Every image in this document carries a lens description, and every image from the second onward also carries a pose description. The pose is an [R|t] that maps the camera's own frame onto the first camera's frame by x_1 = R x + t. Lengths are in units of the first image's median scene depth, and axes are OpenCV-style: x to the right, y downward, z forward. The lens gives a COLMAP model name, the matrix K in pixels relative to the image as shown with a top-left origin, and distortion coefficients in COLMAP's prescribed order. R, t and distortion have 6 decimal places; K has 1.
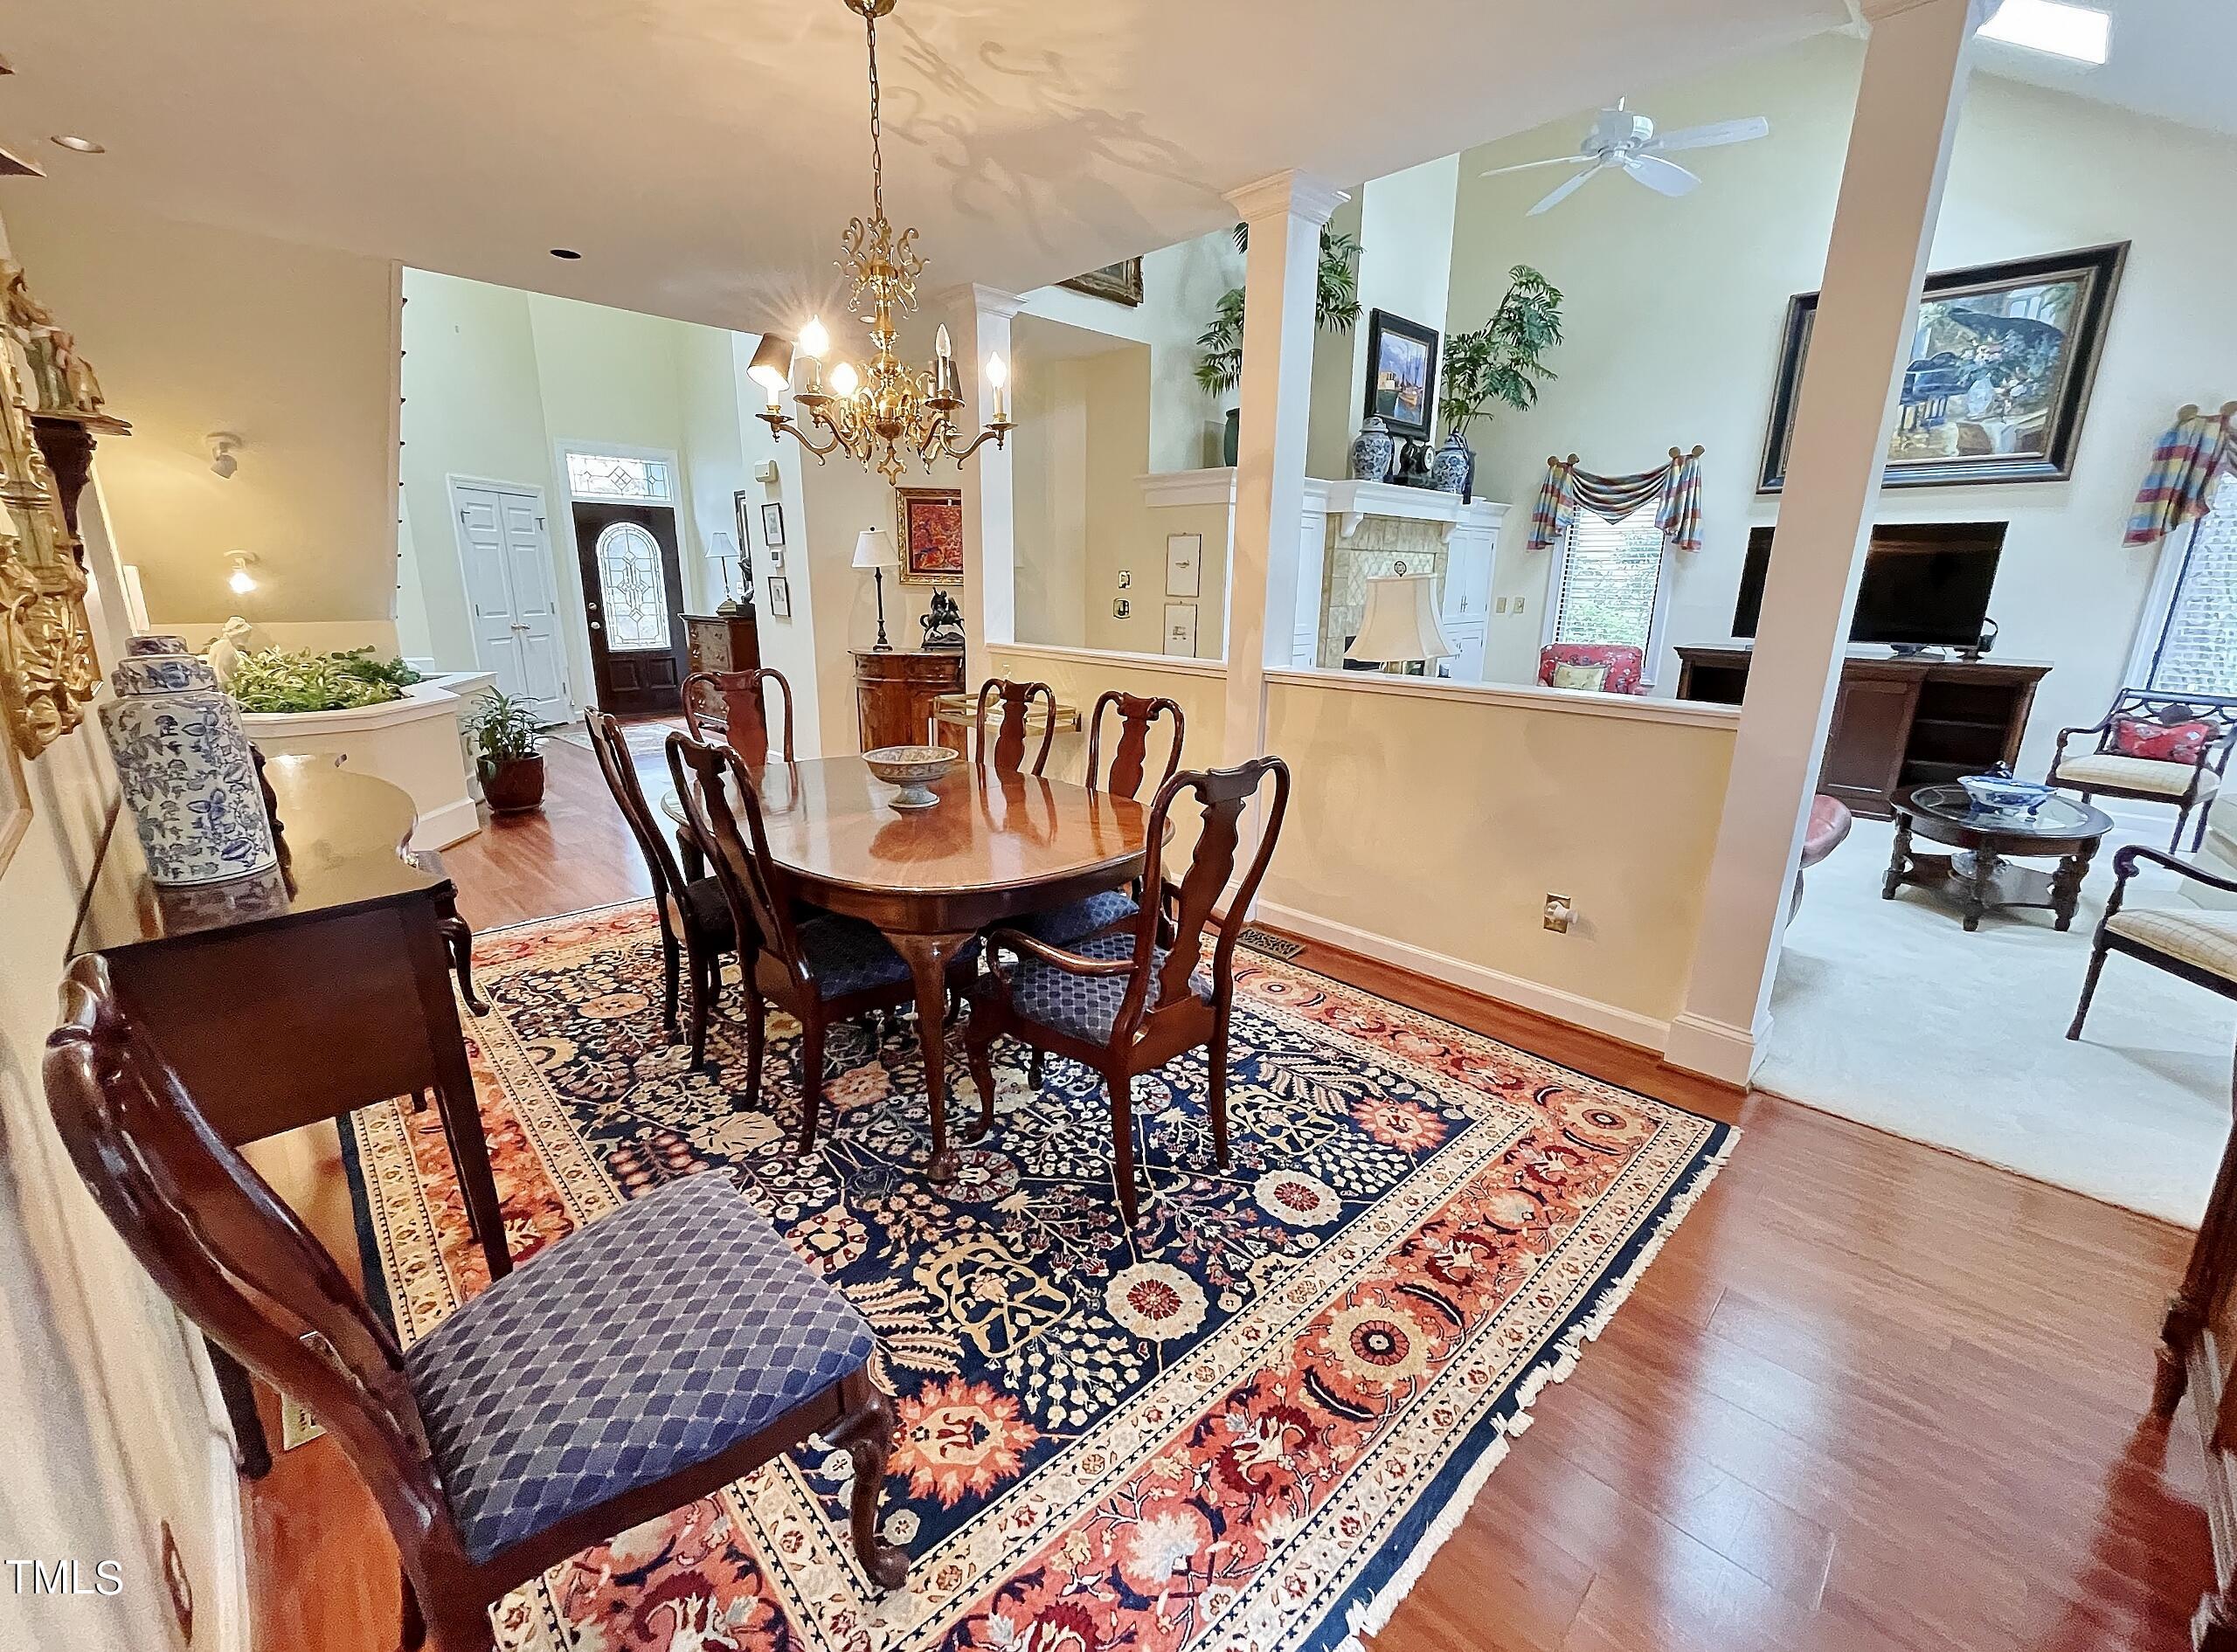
lens RADIAL K [[918.9, 0, 1115.8], [0, 918.9, 819.7], [0, 0, 1]] dist [-0.000005, -0.000540]
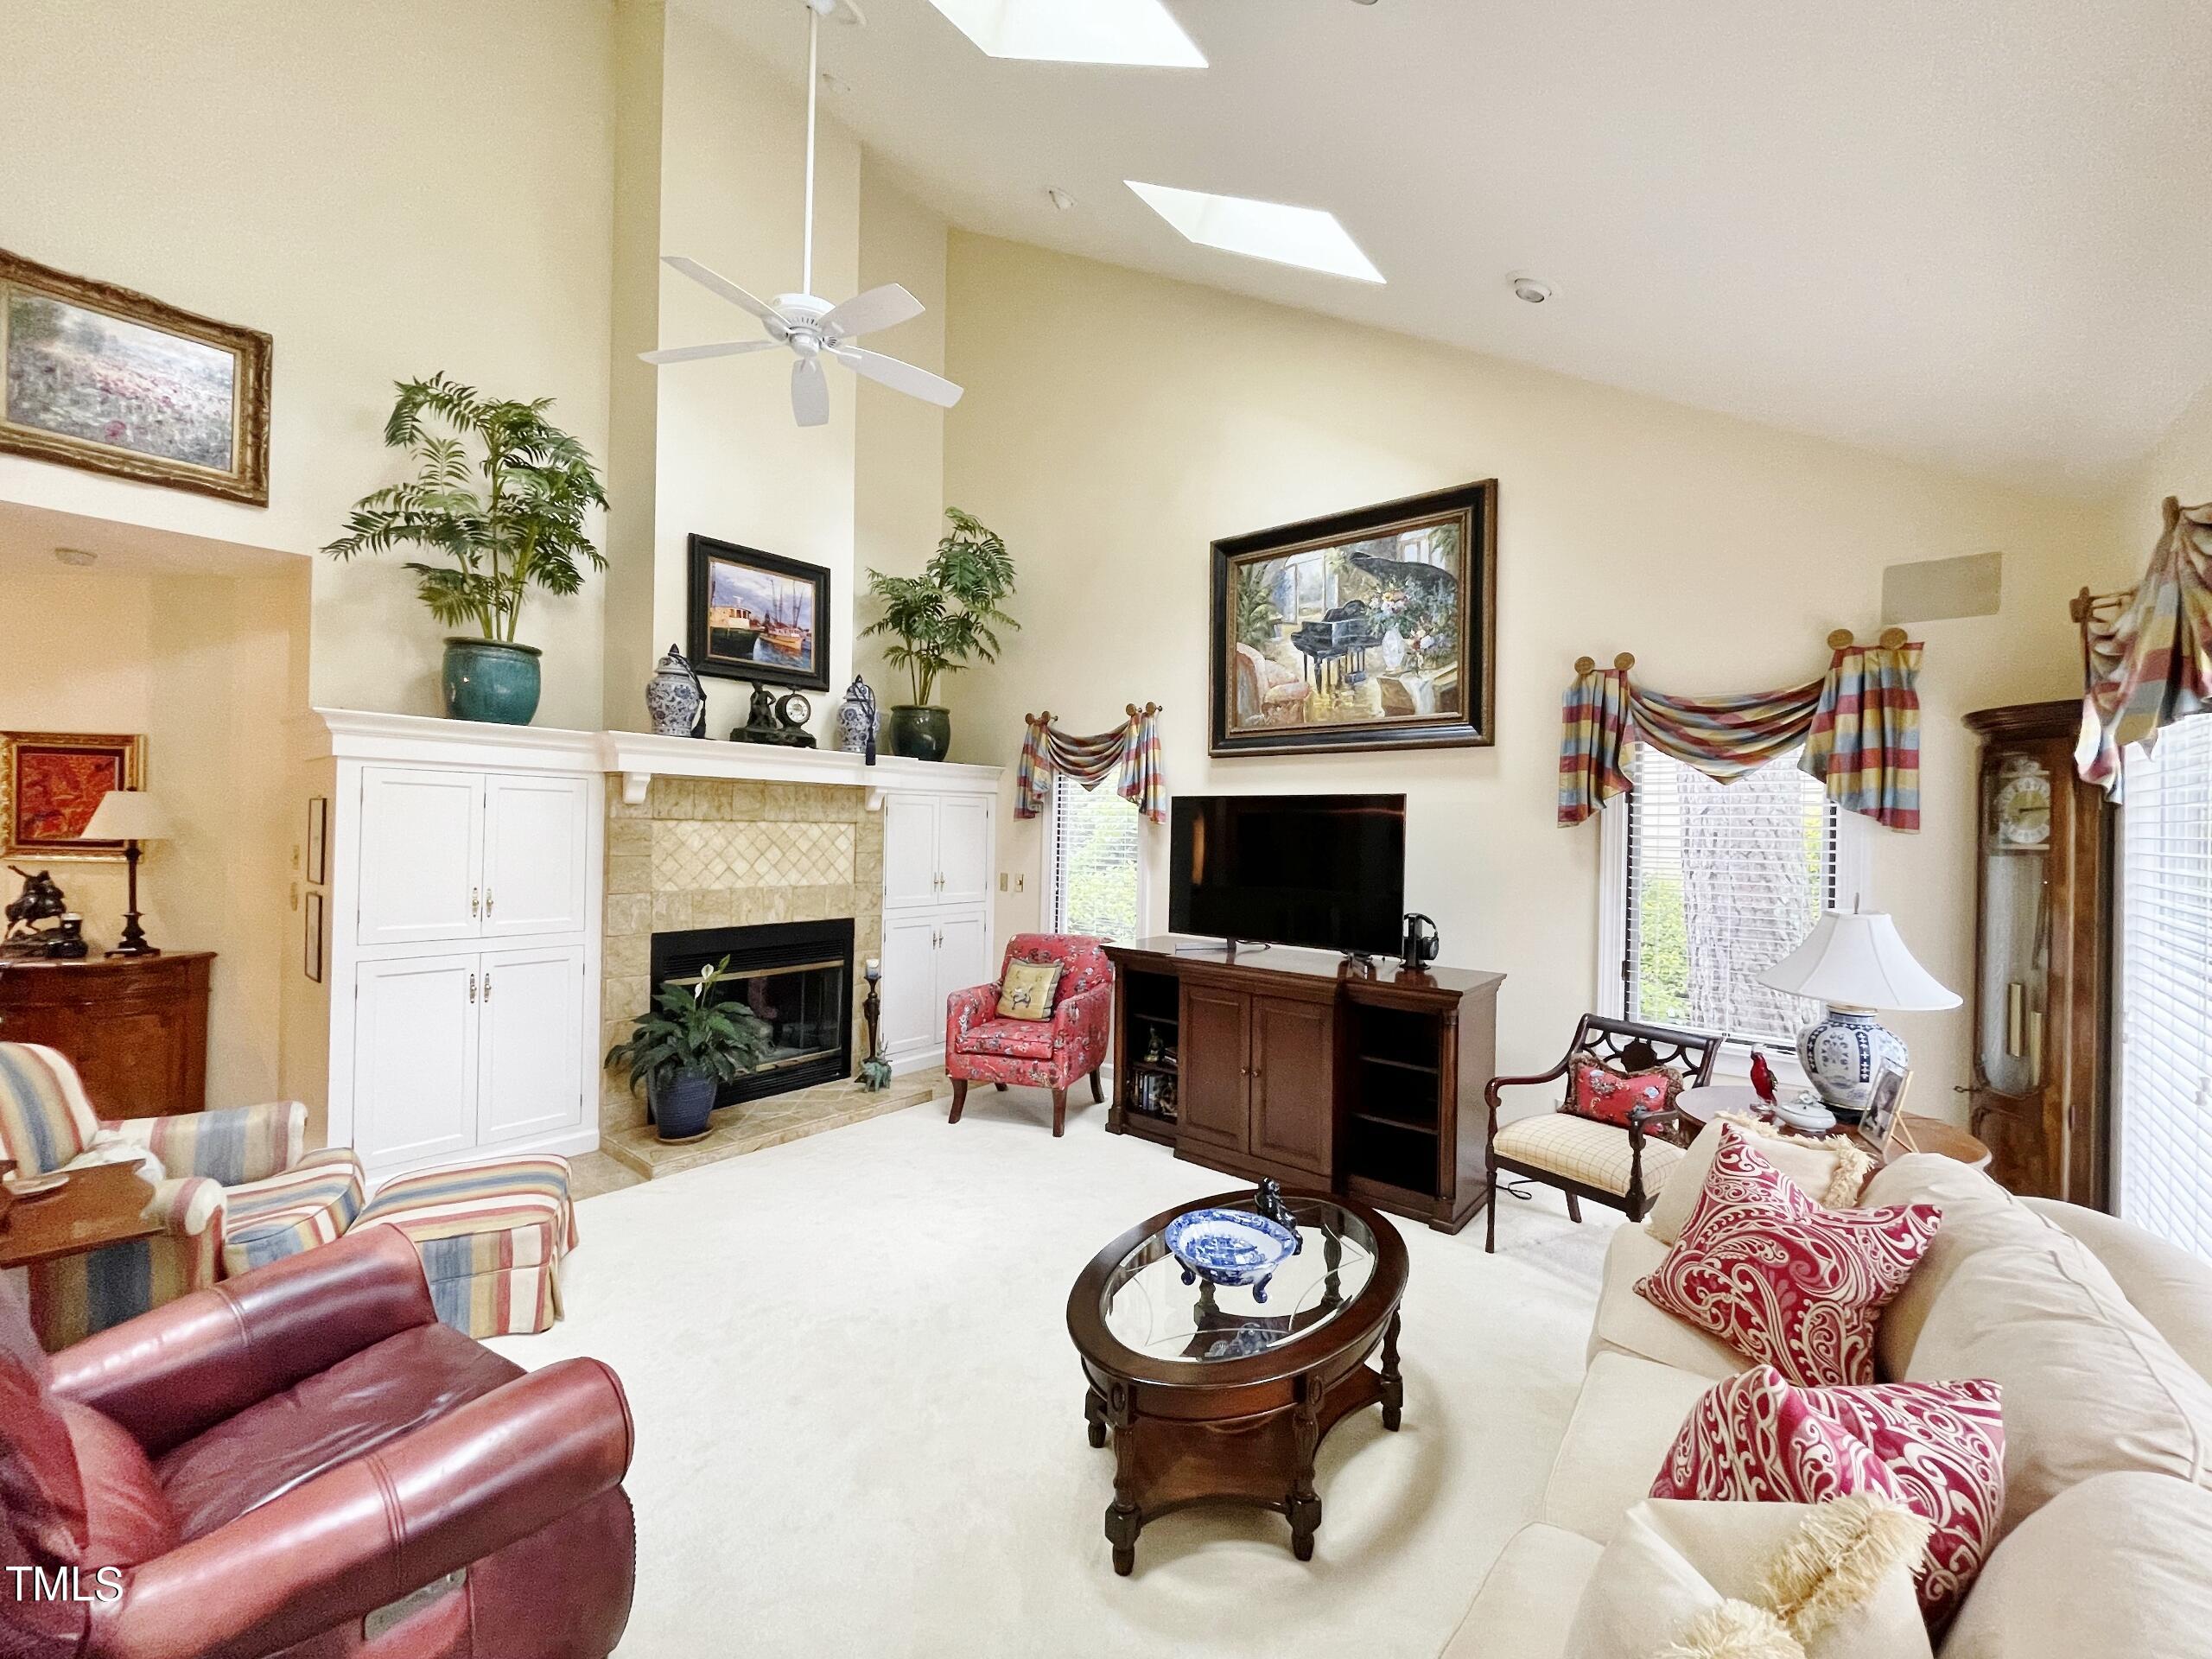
lens RADIAL K [[878.9, 0, 1106.0], [0, 878.9, 829.5], [0, 0, 1]] dist [0.000891, -0.000031]
pose [[0.995783, 0.007855, 0.091402, 0.615956], [0.015825, 0.966683, -0.255485, -0.105926], [-0.090363, 0.255854, 0.962483, 0.304677]]
